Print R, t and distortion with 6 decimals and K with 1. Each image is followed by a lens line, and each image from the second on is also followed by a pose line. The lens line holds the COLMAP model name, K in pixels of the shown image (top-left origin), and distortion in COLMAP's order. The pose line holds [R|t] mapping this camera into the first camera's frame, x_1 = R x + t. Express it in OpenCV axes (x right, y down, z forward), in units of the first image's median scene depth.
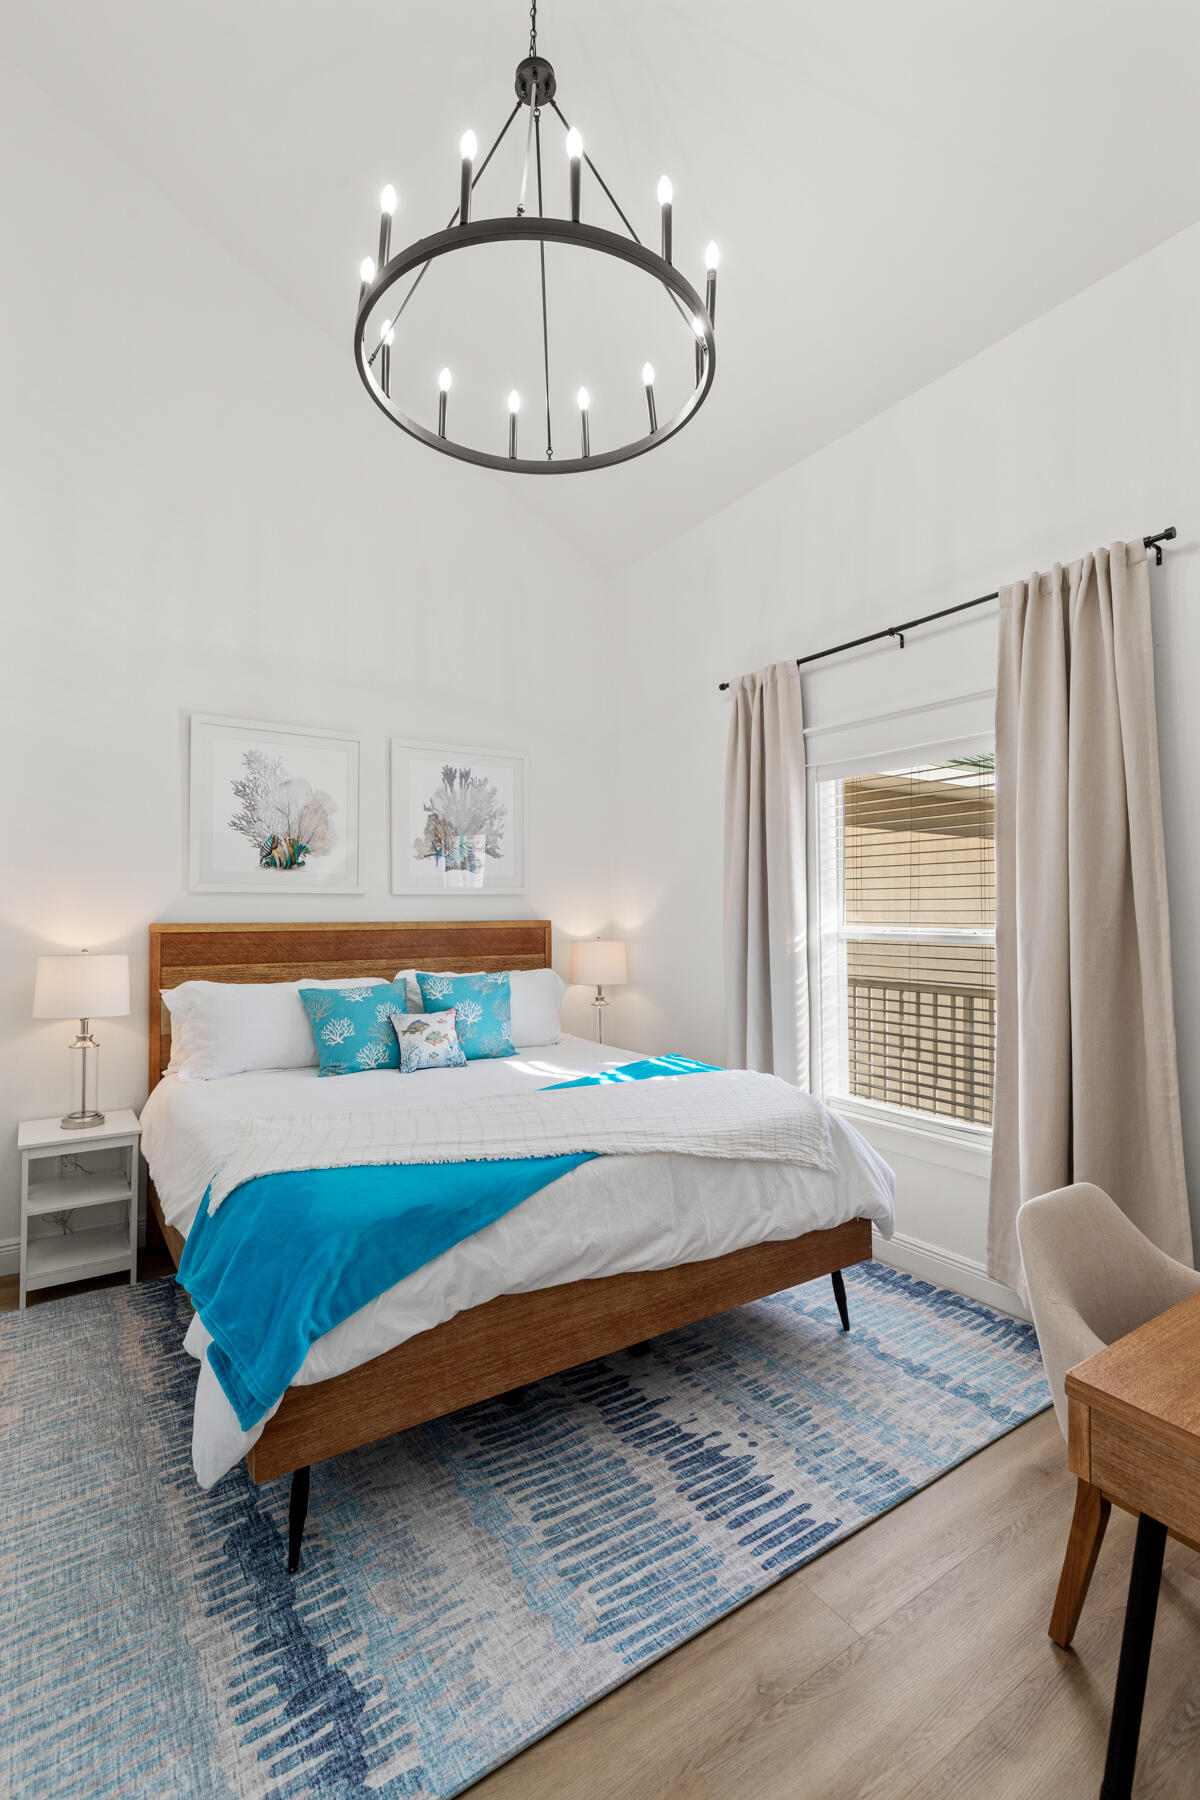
lens RADIAL K [[815.0, 0, 587.1], [0, 815.0, 895.5], [0, 0, 1]] dist [0.011887, -0.001208]
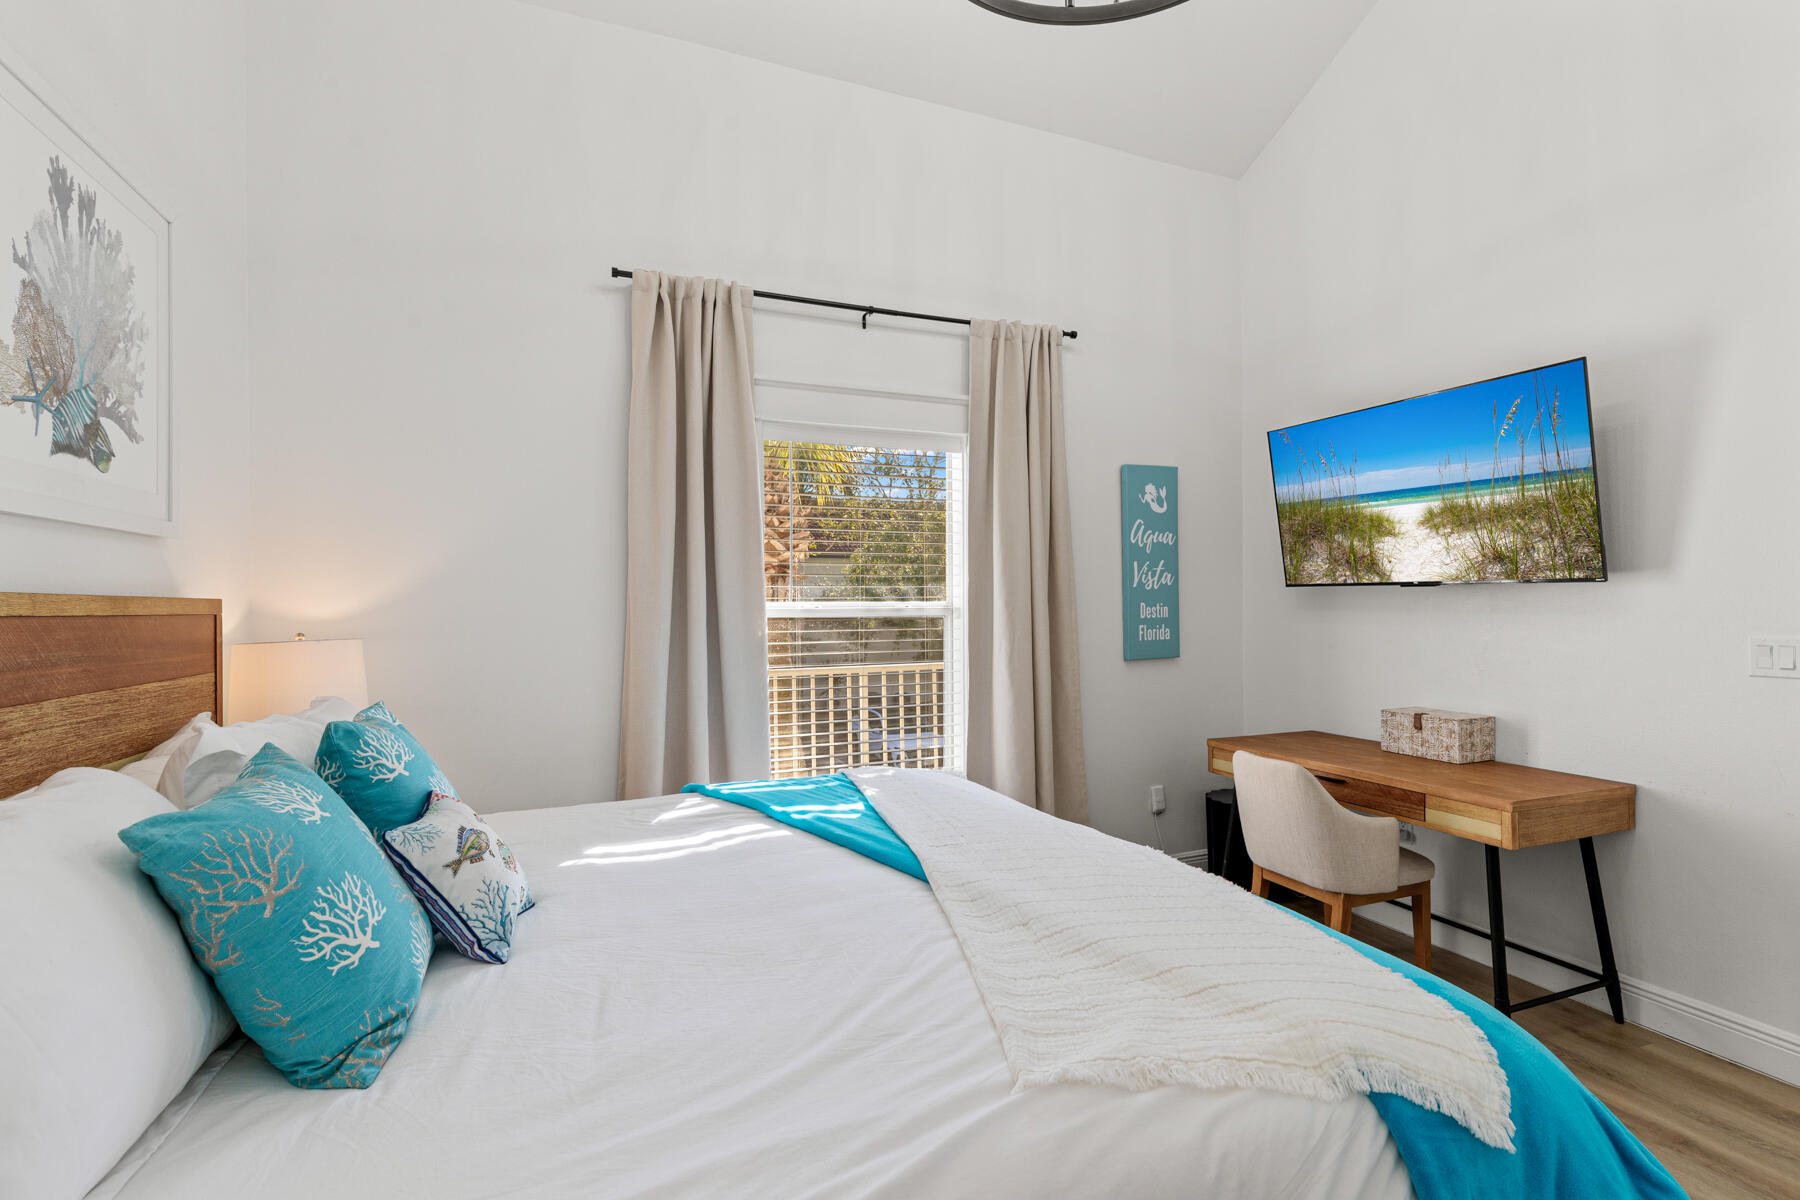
lens RADIAL K [[815.0, 0, 897.2], [0, 815.0, 603.7], [0, 0, 1]] dist [0.011887, -0.001208]
pose [[0.198637, 0.003930, 0.980065, -0.473415], [-0.015935, 0.999873, -0.000780, 0.031542], [-0.979944, -0.015463, 0.198674, 0.592167]]
